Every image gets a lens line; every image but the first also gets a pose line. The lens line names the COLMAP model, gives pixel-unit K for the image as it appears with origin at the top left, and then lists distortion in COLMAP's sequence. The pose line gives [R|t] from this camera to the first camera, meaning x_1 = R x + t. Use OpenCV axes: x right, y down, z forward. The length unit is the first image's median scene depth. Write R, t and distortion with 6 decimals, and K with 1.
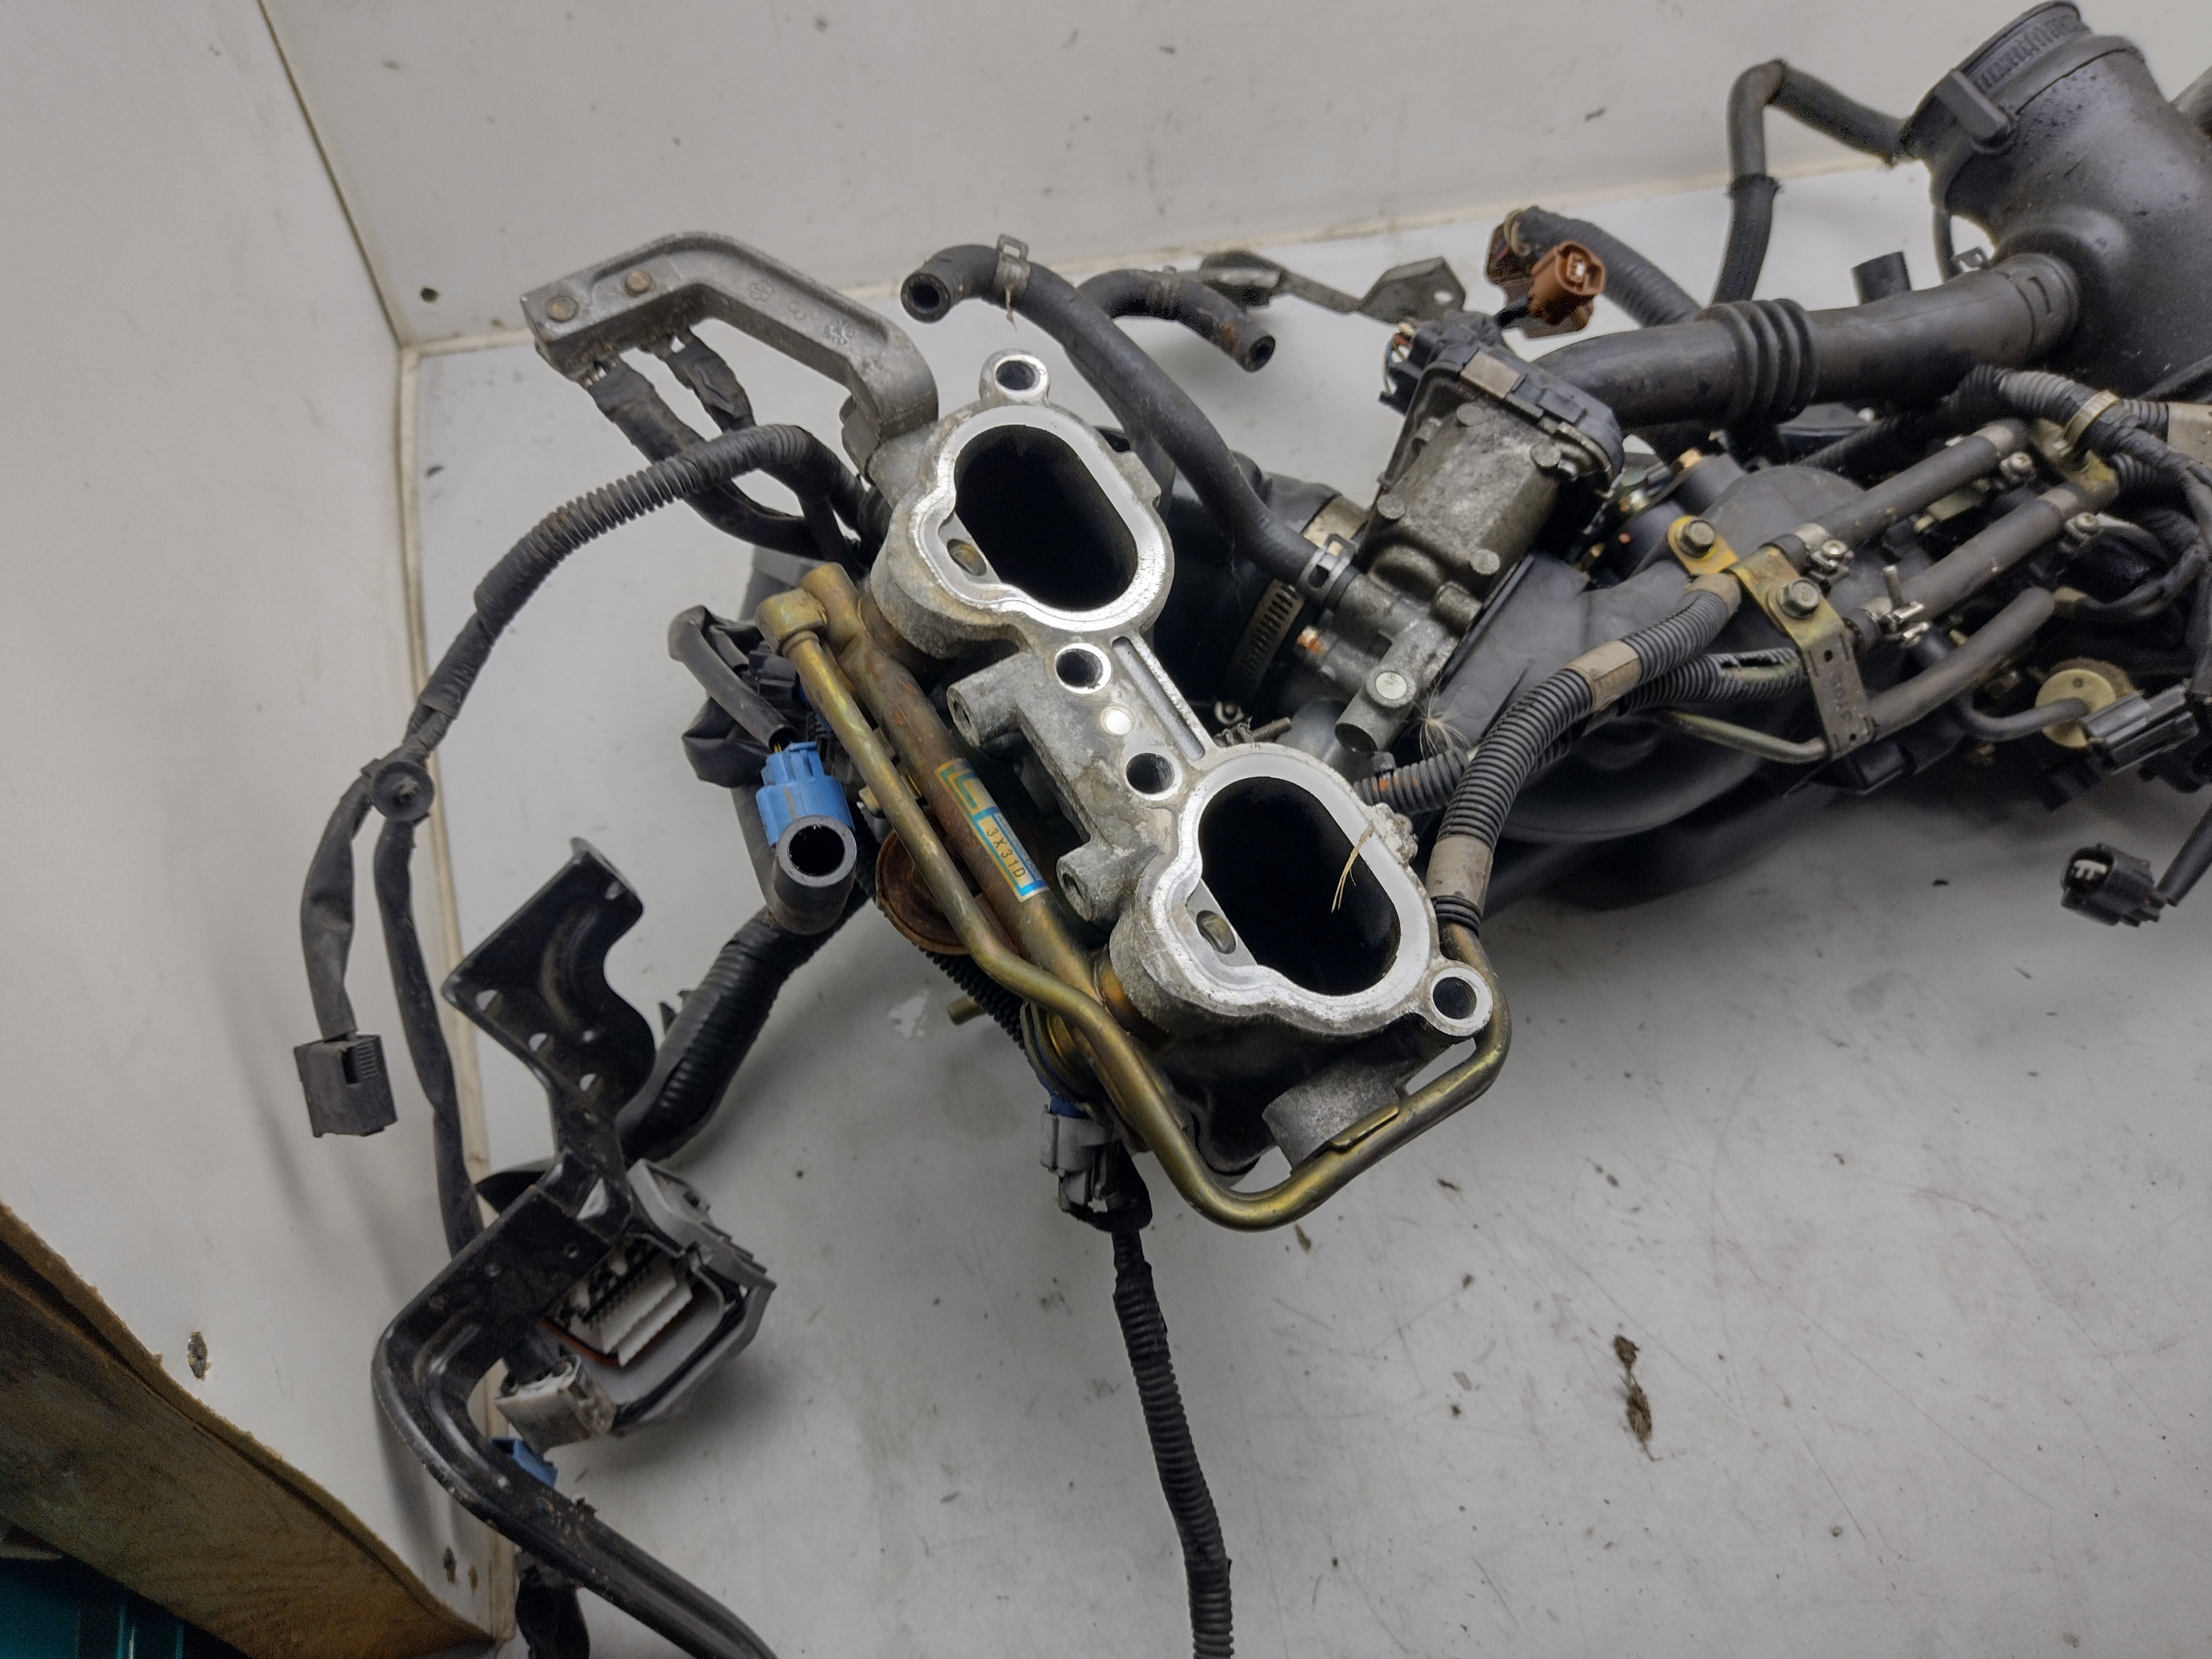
lens RADIAL K [[1655.0, 0, 1089.3], [0, 1655.0, 851.5], [0, 0, 1]] dist [0.043859, -0.078743]
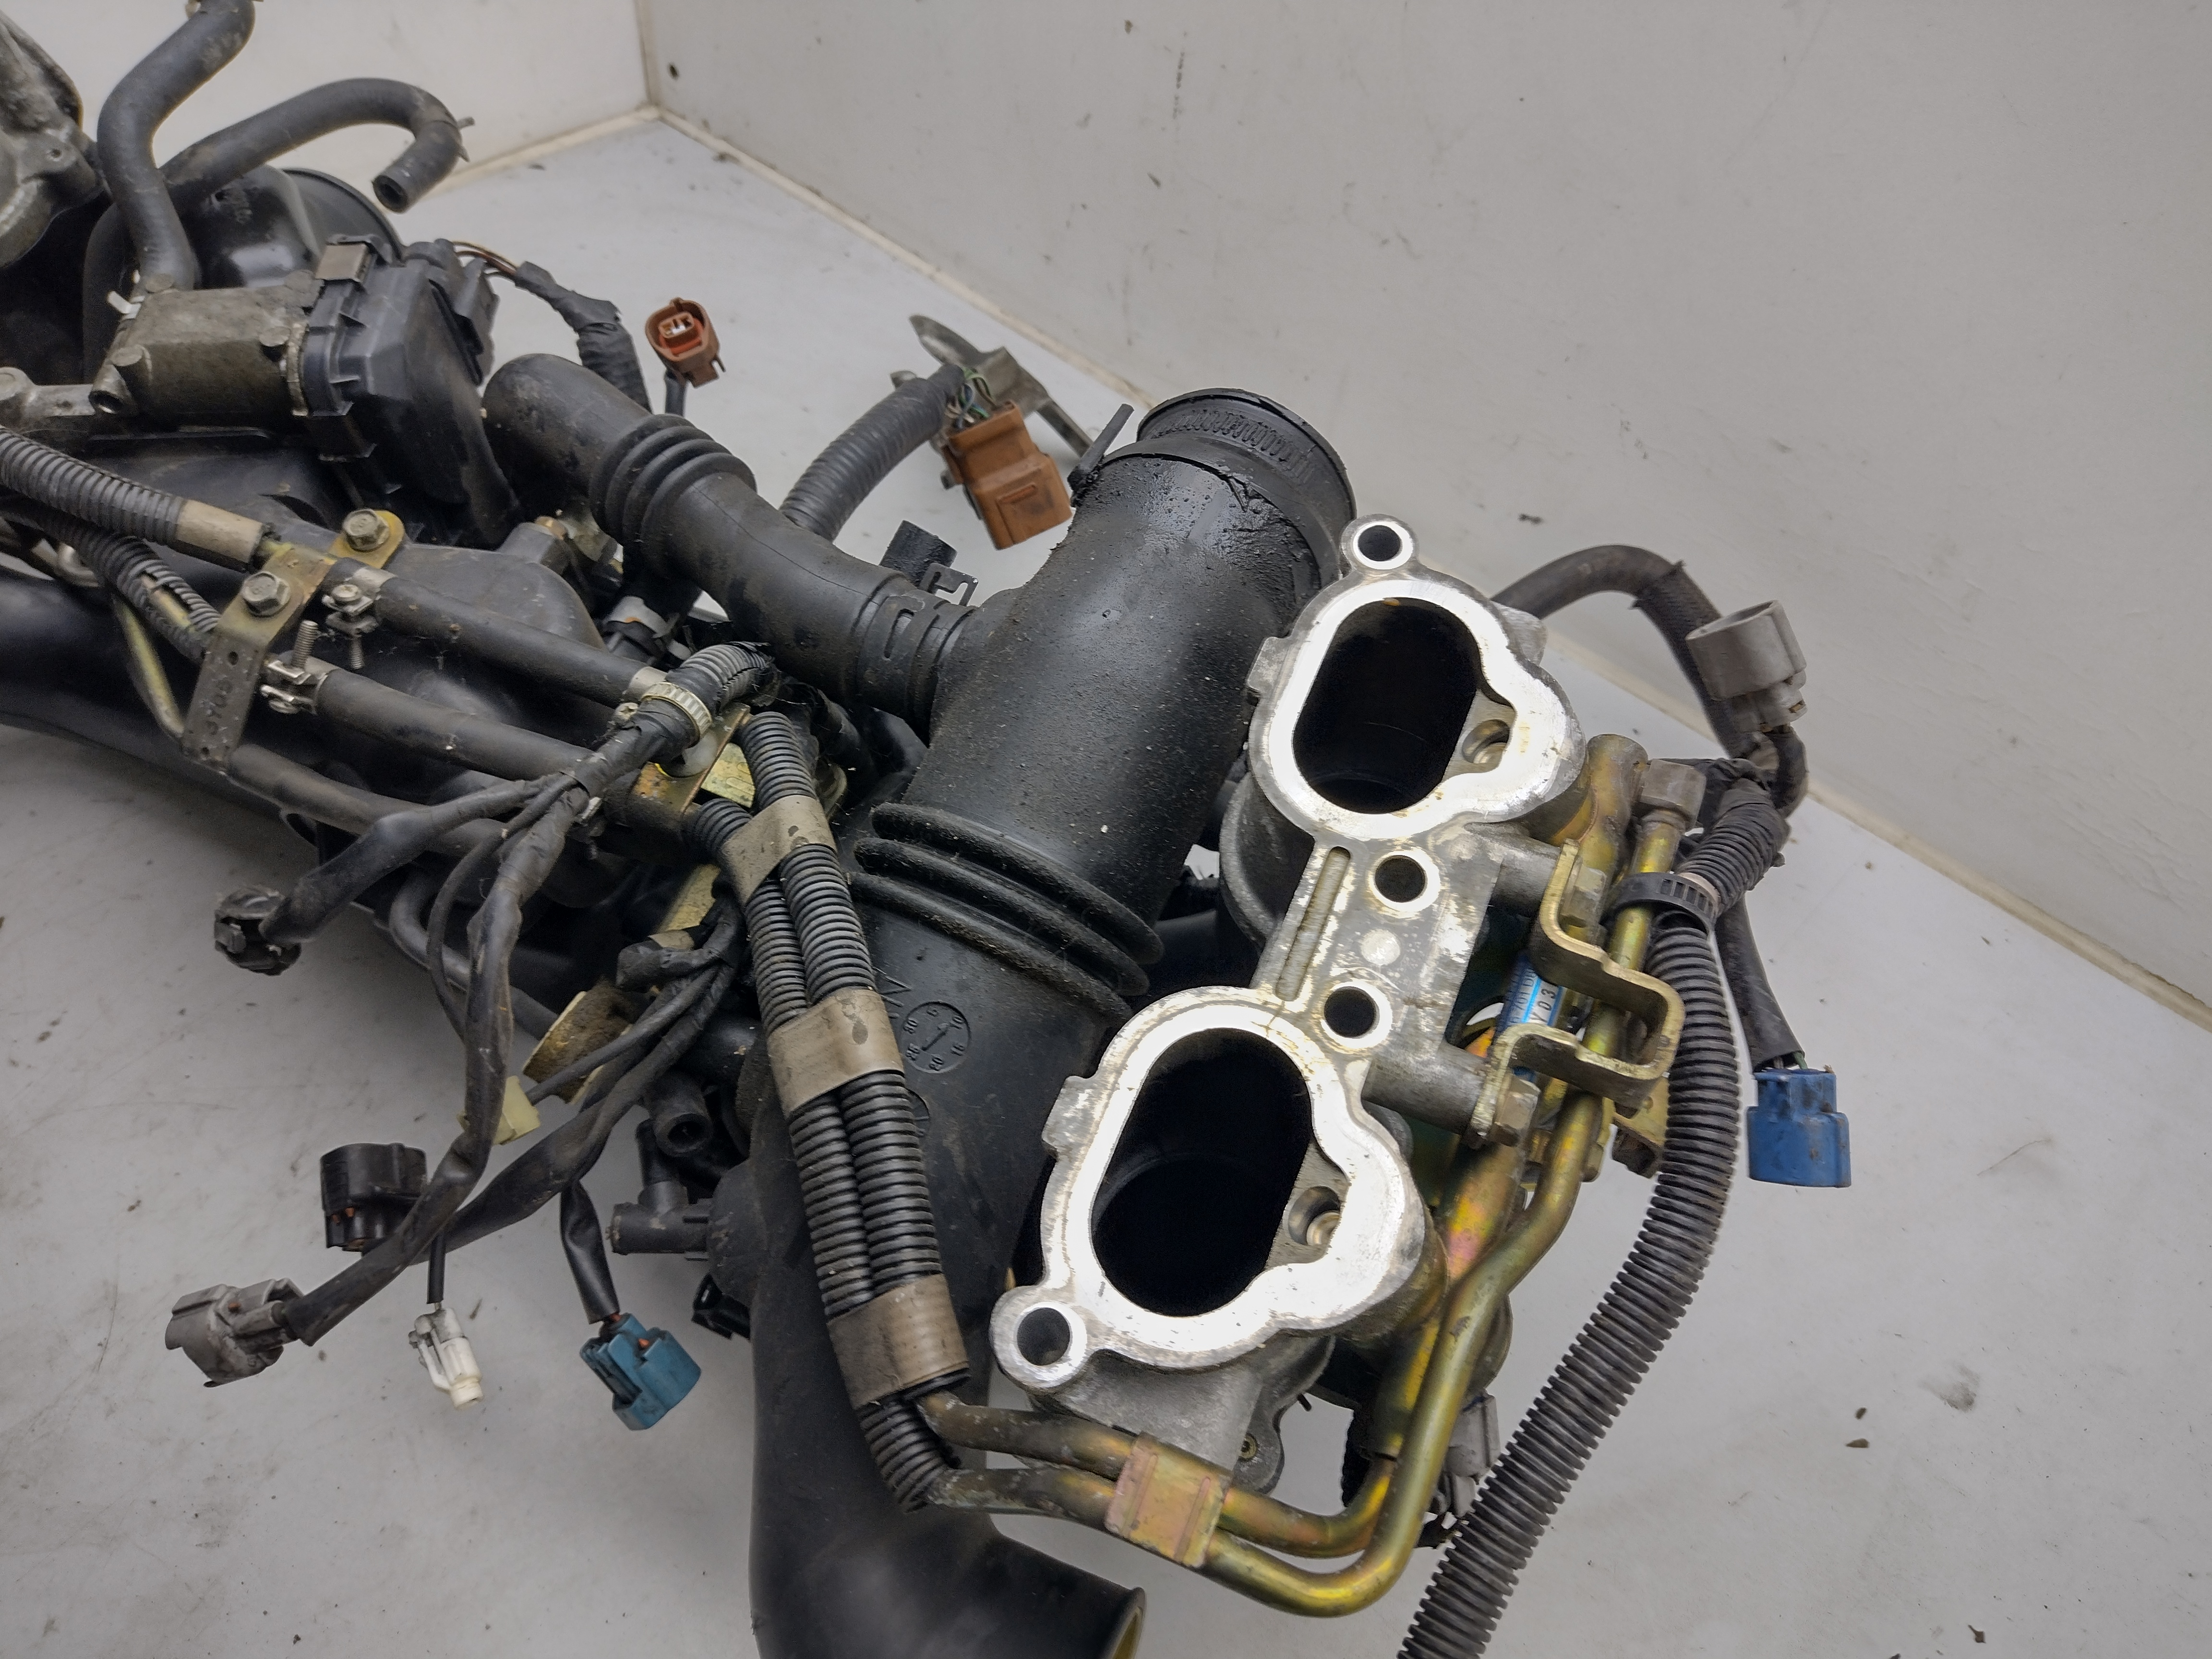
lens RADIAL K [[1655.0, 0, 1120.8], [0, 1655.0, 841.7], [0, 0, 1]] dist [0.043859, -0.078743]
pose [[0.570300, 0.640430, -0.514400, 1.095386], [-0.704005, 0.703727, 0.095634, -0.413954], [0.423244, 0.307600, 0.852201, 0.416692]]
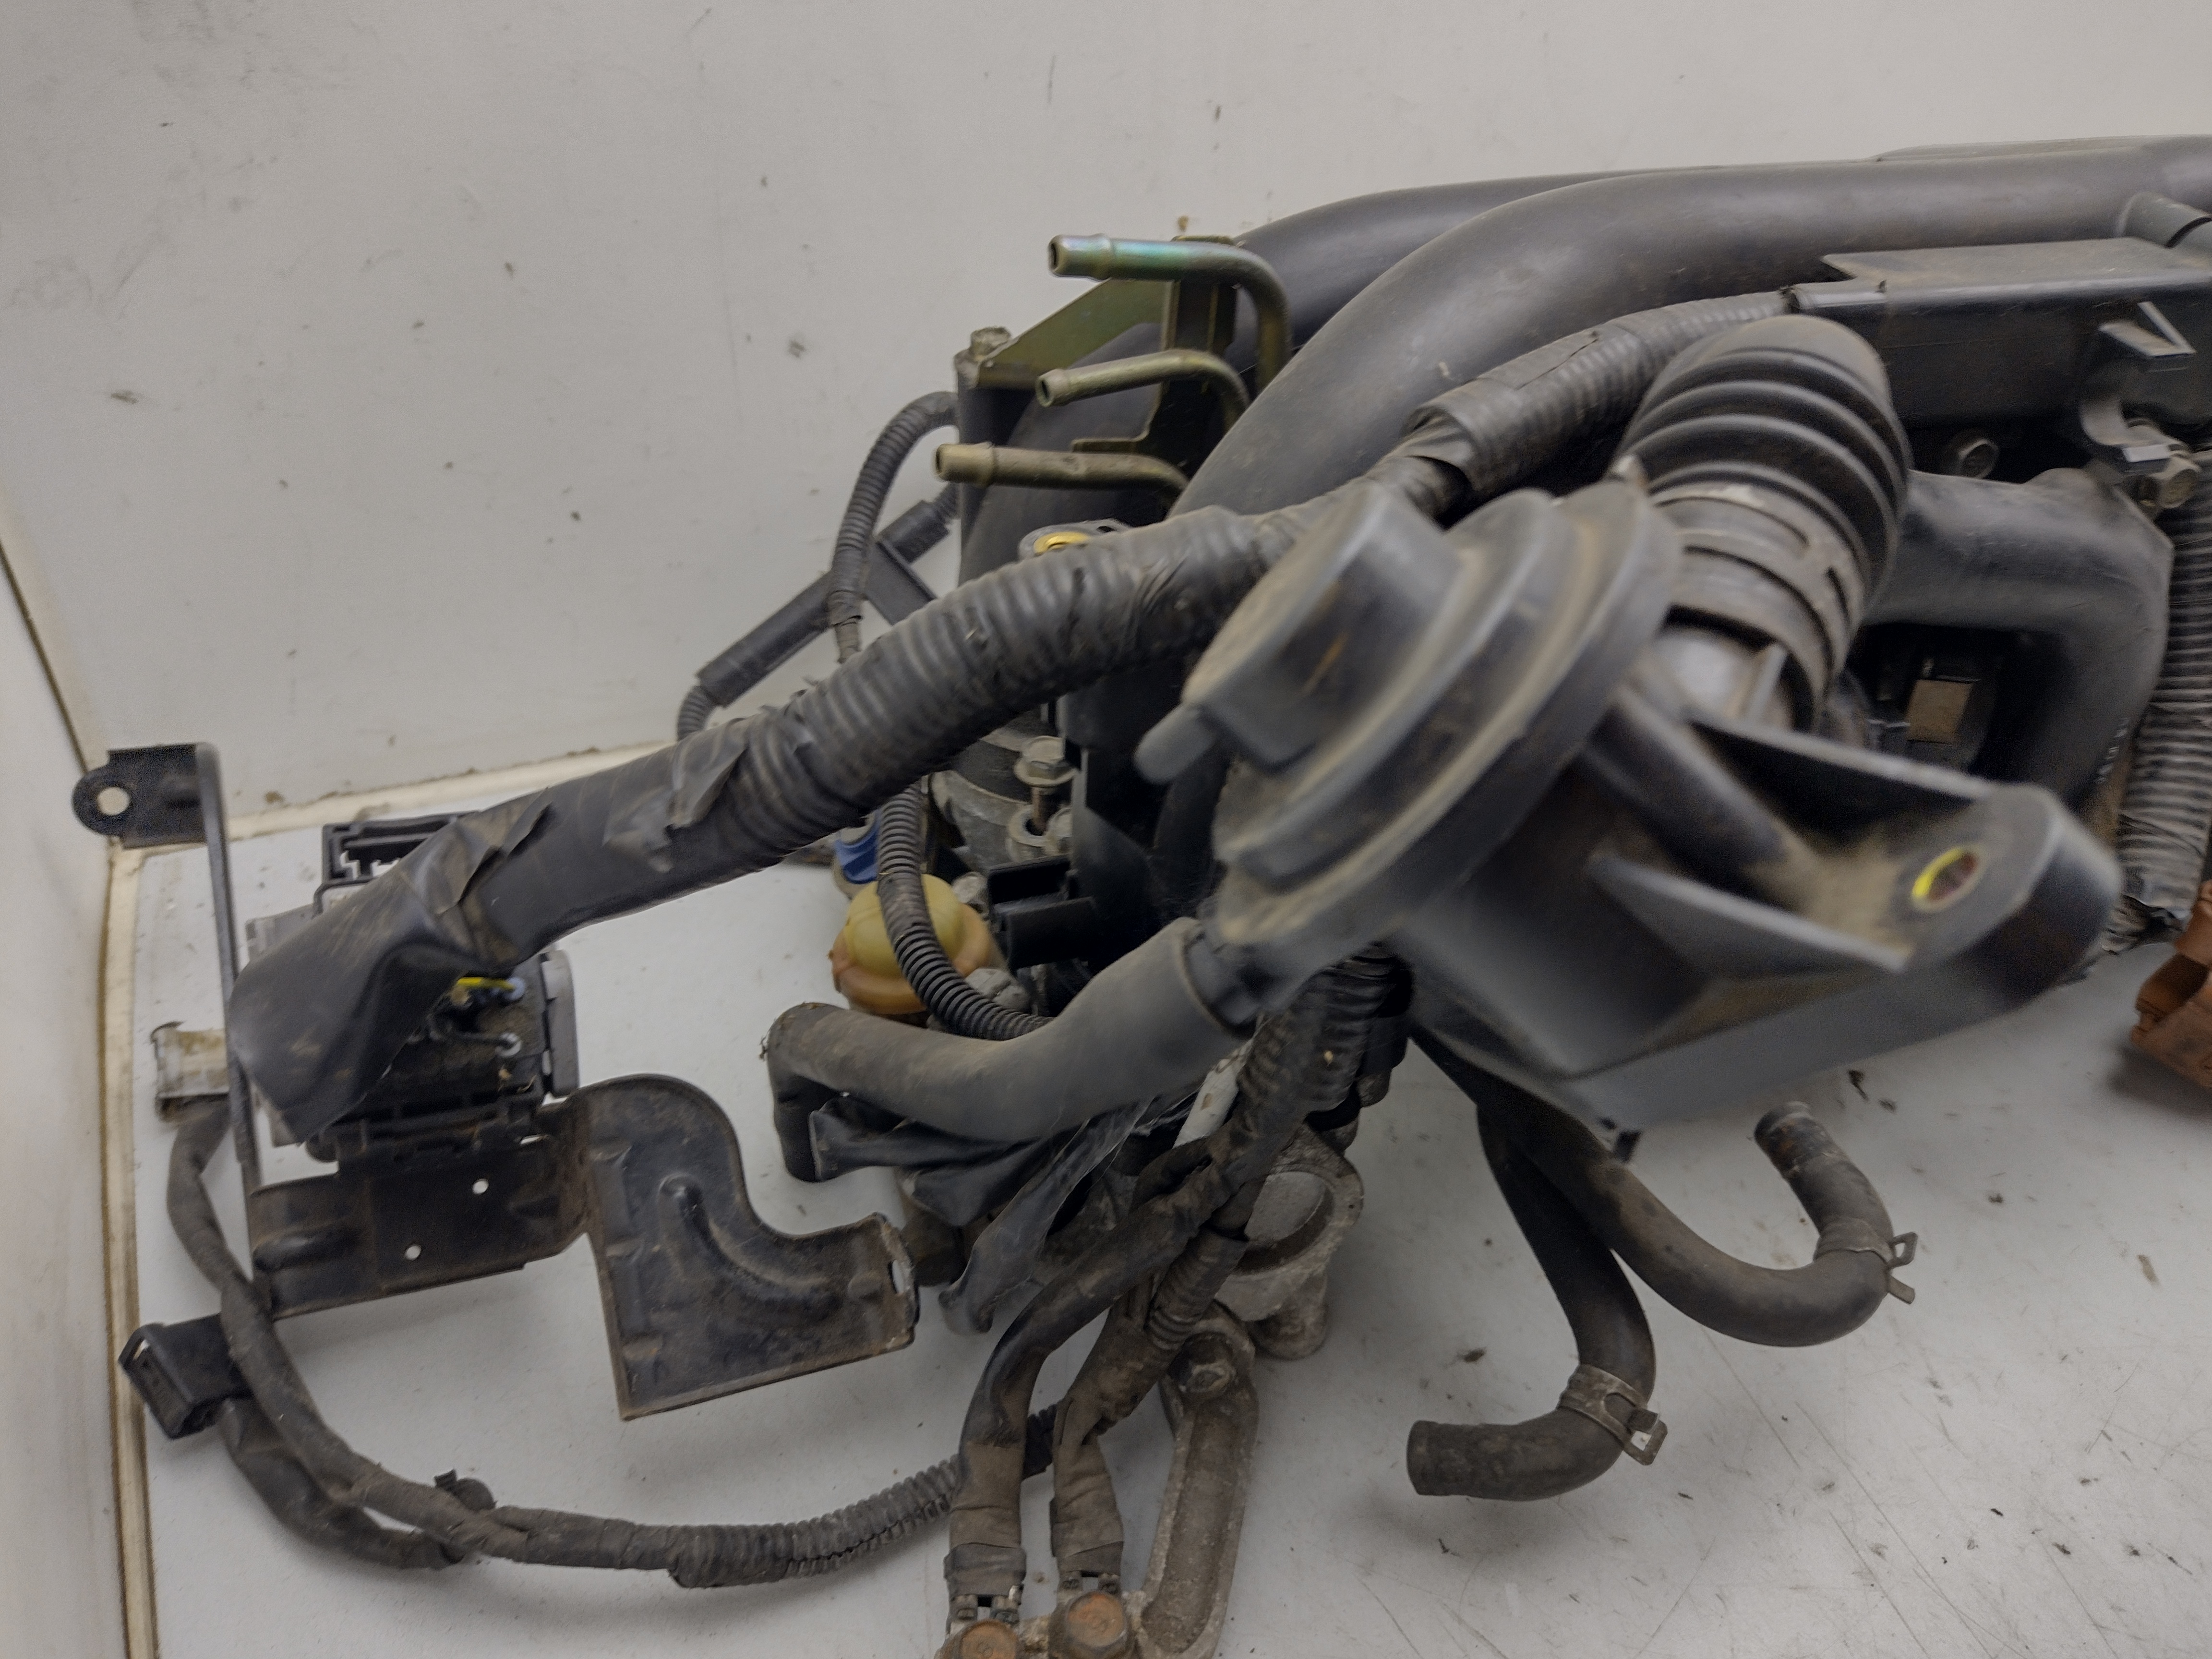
lens RADIAL K [[1707.2, 0, 1119.4], [0, 1707.2, 848.4], [0, 0, 1]] dist [0.013383, -0.054683]
pose [[0.983185, -0.068023, 0.169472, -0.219738], [0.115286, 0.950926, -0.287139, -0.107095], [-0.141623, 0.301848, 0.942778, 0.502039]]
